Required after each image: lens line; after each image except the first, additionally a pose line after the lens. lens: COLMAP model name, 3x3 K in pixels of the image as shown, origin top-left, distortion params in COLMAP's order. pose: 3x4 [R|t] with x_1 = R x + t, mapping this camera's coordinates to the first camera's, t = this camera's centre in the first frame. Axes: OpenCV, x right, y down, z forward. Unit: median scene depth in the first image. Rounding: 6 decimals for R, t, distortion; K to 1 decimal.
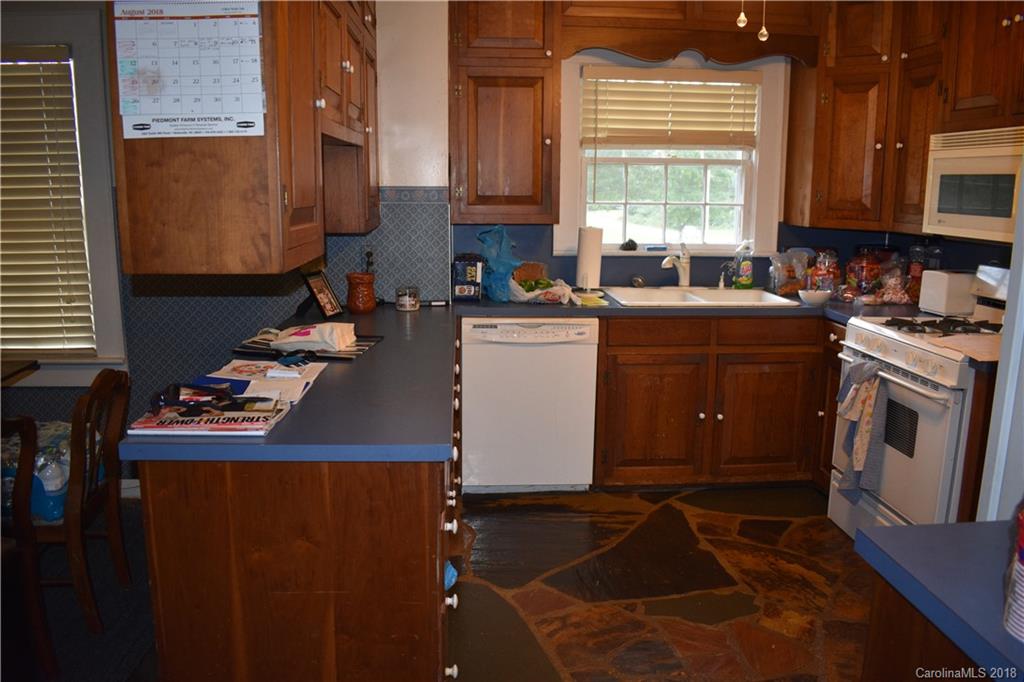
lens RADIAL K [[784.8, 0, 512.0], [0, 784.8, 341.0], [0, 0, 1]] dist [-0.095270, 0.013596]
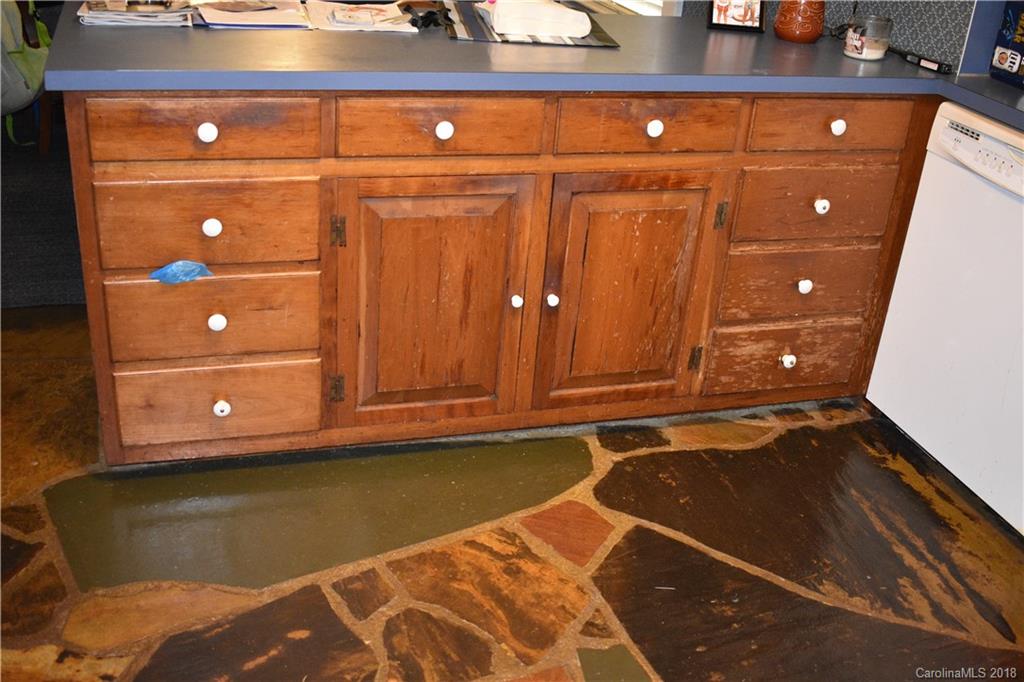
lens RADIAL K [[1057.5, 0, 512.0], [0, 1057.5, 341.0], [0, 0, 1]] dist [-0.064141, -0.001069]
pose [[0.247604, 0.450209, -0.857907, 0.664220], [-0.260203, 0.883848, 0.388724, -0.104877], [0.933267, 0.126980, 0.335990, 0.653551]]
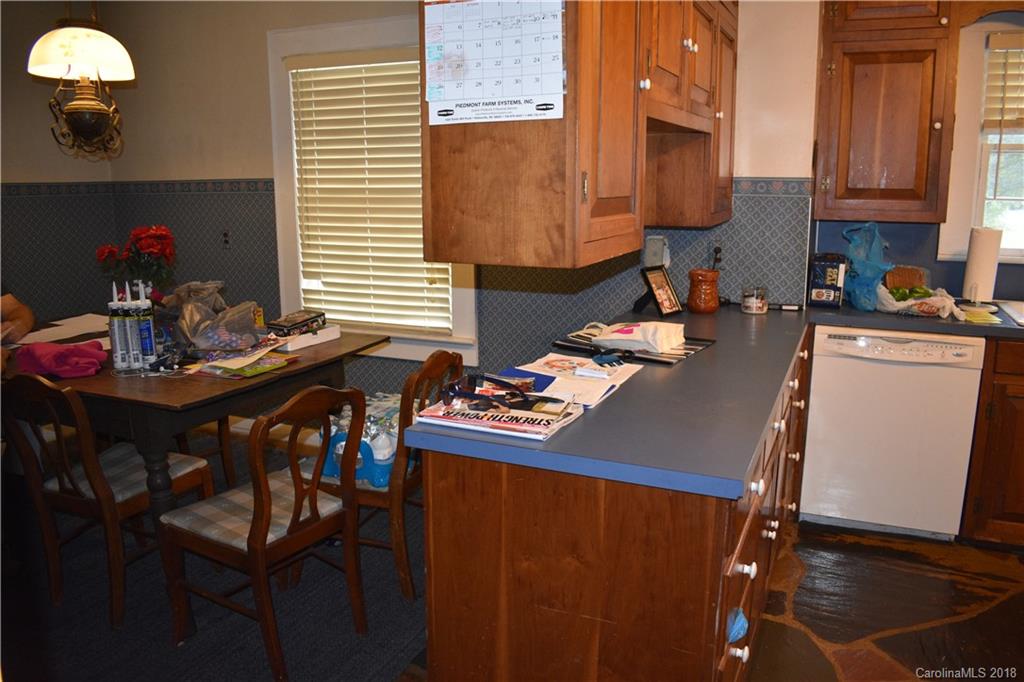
lens RADIAL K [[784.8, 0, 512.0], [0, 784.8, 341.0], [0, 0, 1]] dist [-0.095270, 0.013596]
pose [[0.887520, 0.082029, -0.453408, 0.037158], [-0.078066, 0.996569, 0.027484, -0.011640], [0.454107, 0.011003, 0.890879, 0.078990]]
